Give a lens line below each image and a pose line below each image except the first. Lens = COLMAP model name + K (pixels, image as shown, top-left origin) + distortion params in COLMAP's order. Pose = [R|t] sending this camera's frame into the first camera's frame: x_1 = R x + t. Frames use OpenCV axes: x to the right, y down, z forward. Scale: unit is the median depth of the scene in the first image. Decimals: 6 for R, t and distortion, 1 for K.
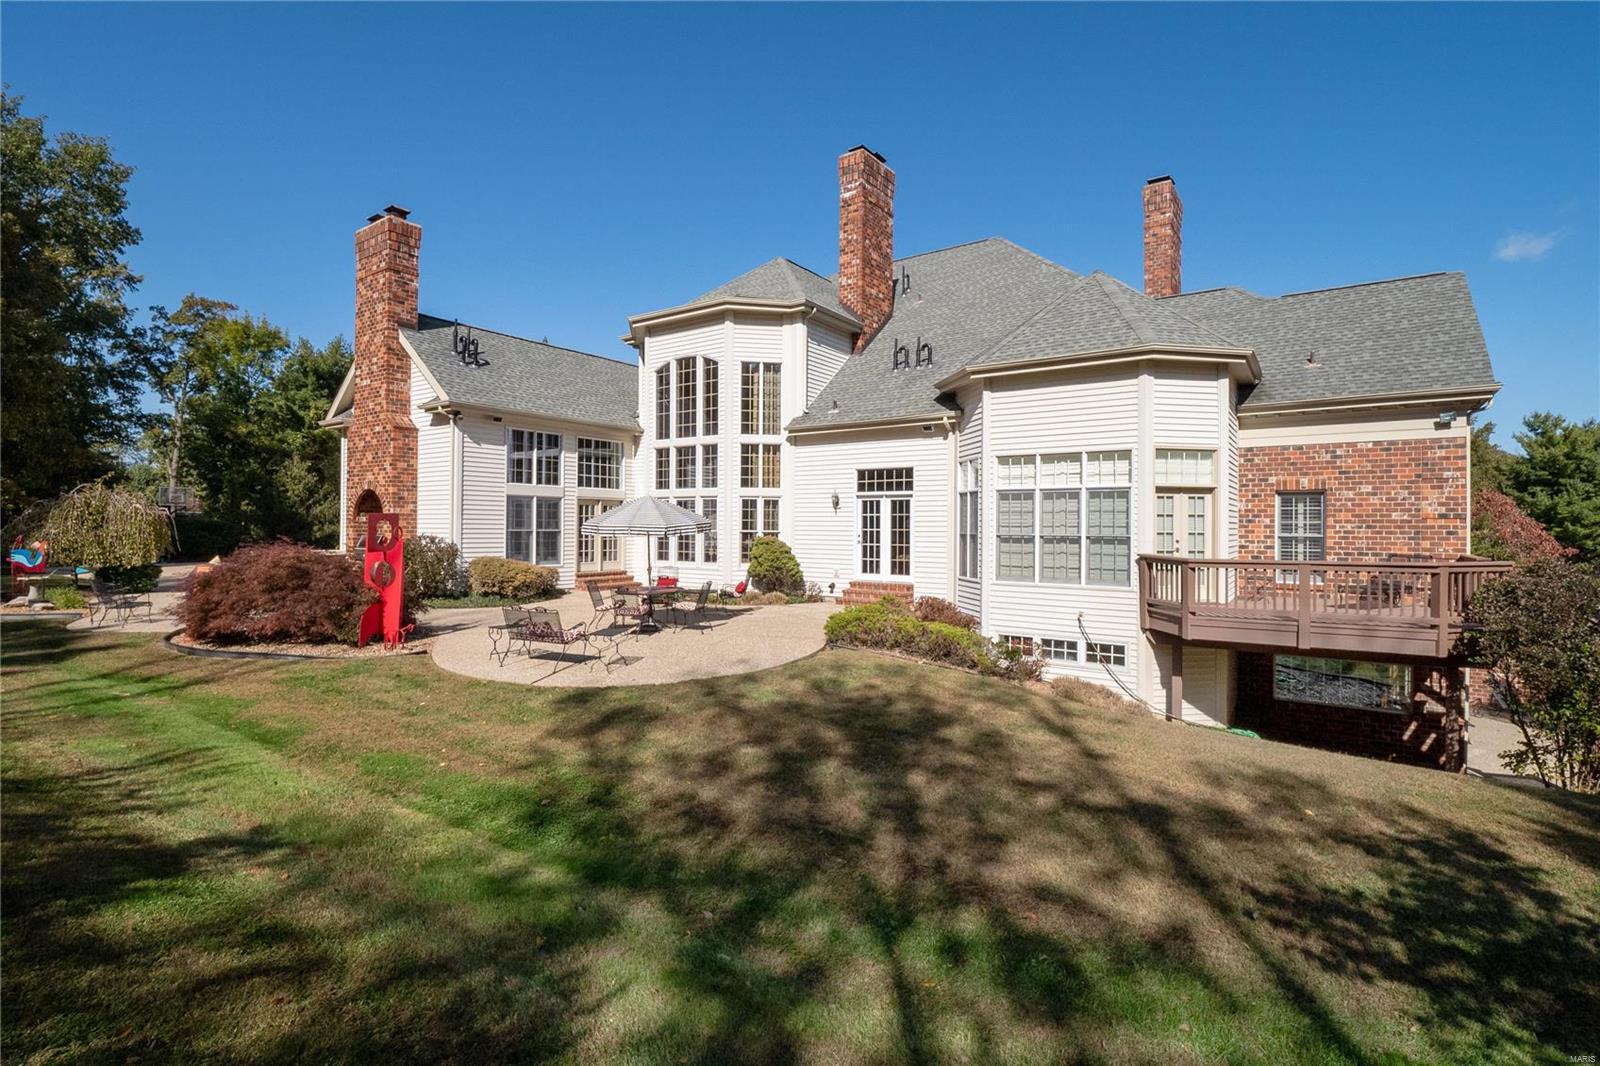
lens RADIAL K [[838.4, 0, 793.8], [0, 838.4, 534.7], [0, 0, 1]] dist [-0.002032, -0.001590]
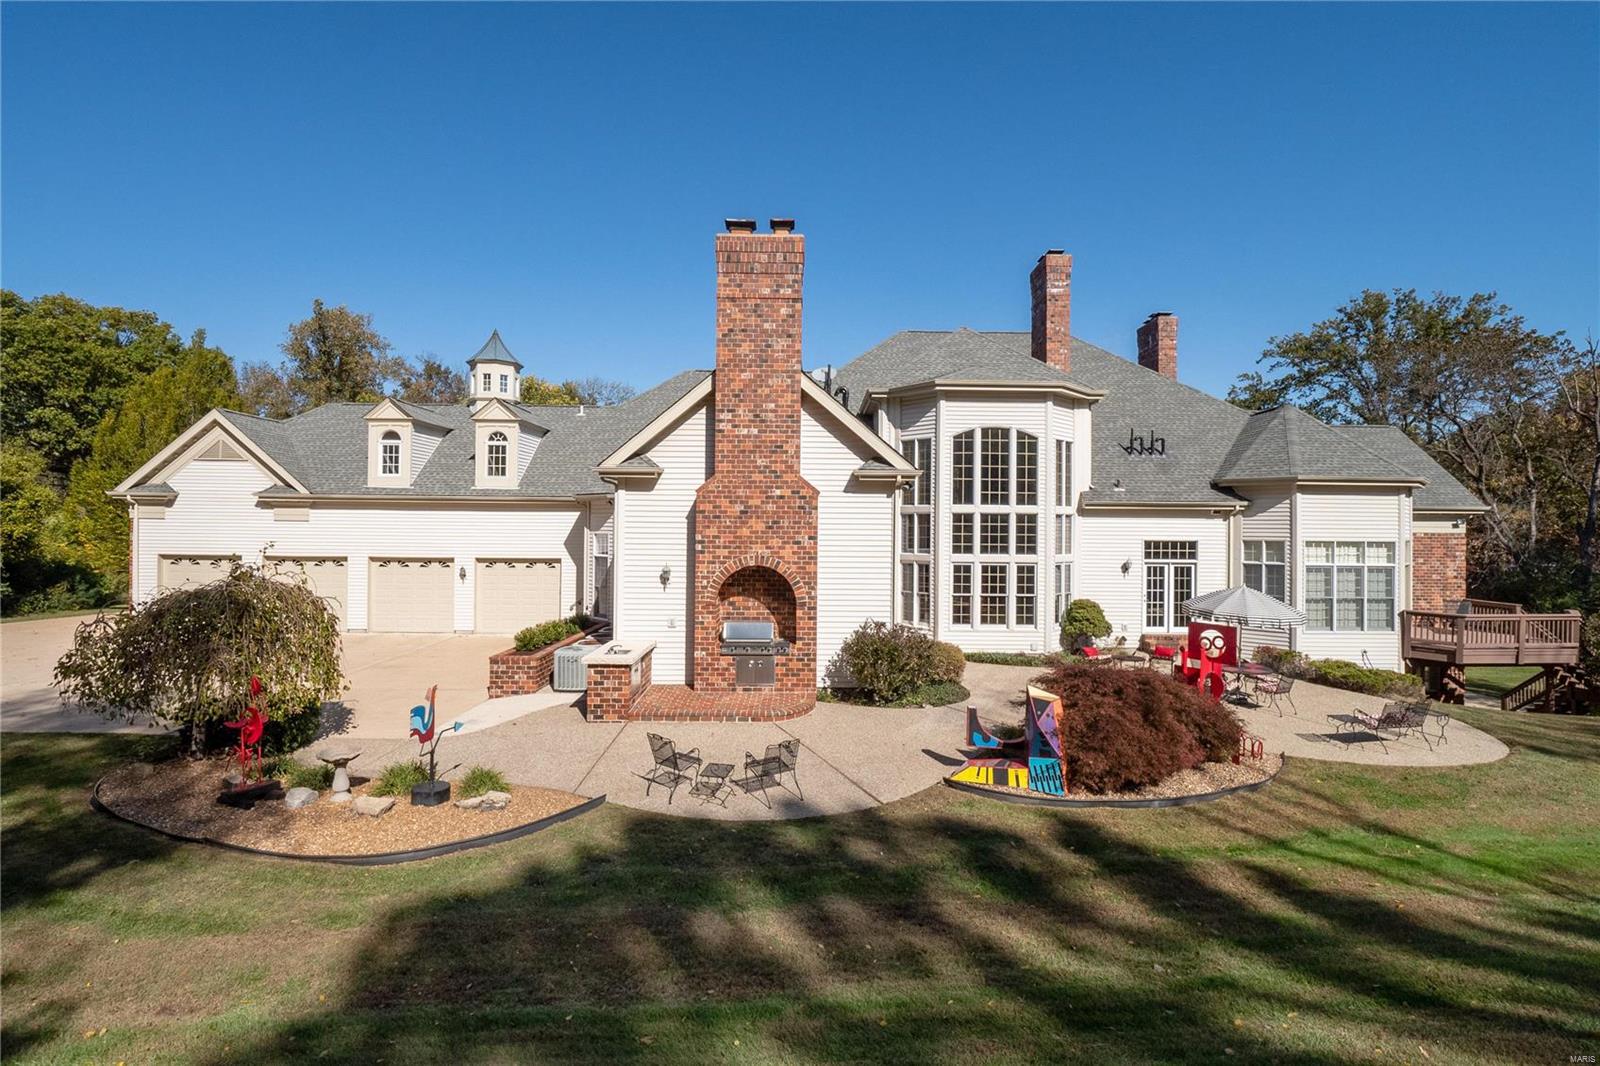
lens RADIAL K [[838.4, 0, 800.5], [0, 838.4, 532.1], [0, 0, 1]] dist [-0.002032, -0.001590]
pose [[0.774414, -0.006993, 0.632641, -1.068187], [-0.000542, 0.999931, 0.011715, -0.103763], [-0.632679, -0.009415, 0.774357, 0.383014]]
